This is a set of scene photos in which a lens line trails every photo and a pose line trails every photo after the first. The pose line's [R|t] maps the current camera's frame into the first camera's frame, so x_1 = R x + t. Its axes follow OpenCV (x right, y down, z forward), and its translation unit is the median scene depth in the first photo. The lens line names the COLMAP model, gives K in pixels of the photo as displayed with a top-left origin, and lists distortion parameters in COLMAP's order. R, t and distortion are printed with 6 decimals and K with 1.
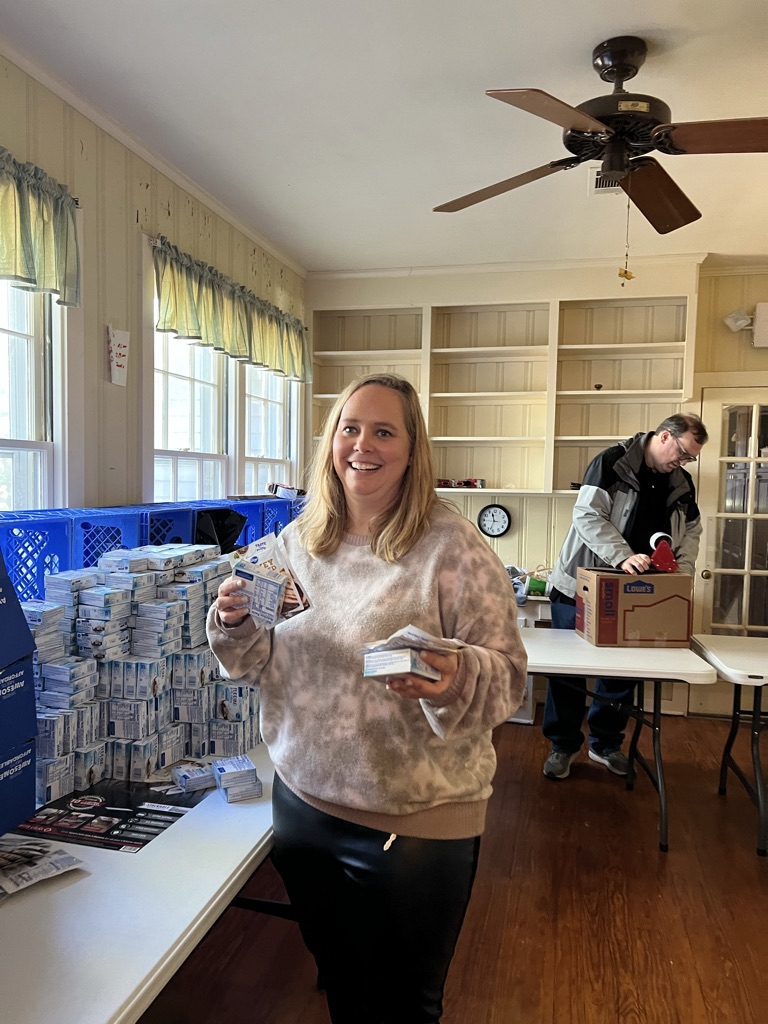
lens RADIAL K [[764.9, 0, 385.6], [0, 764.9, 514.1], [0, 0, 1]] dist [0.047724, -0.042251]
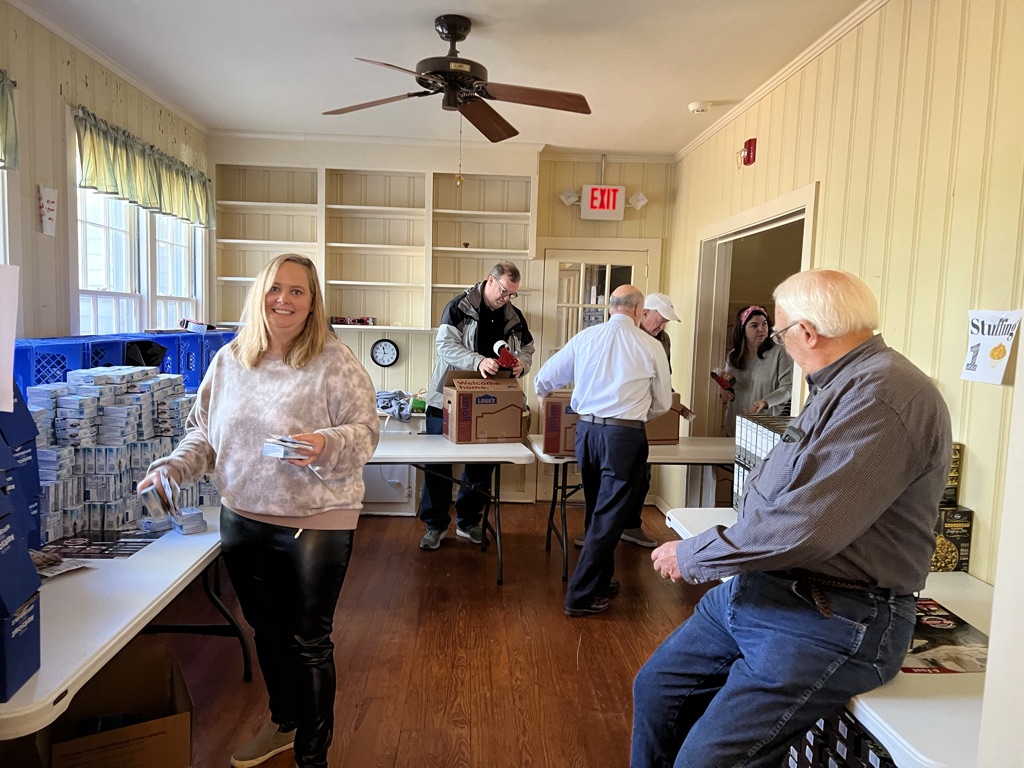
lens RADIAL K [[764.9, 0, 523.9], [0, 764.9, 380.2], [0, 0, 1]] dist [0.047724, -0.042251]
pose [[0.954723, -0.015561, 0.297089, -0.008005], [0.004461, 0.999268, 0.038005, 0.012082], [-0.297463, -0.034959, 0.954093, -0.348179]]
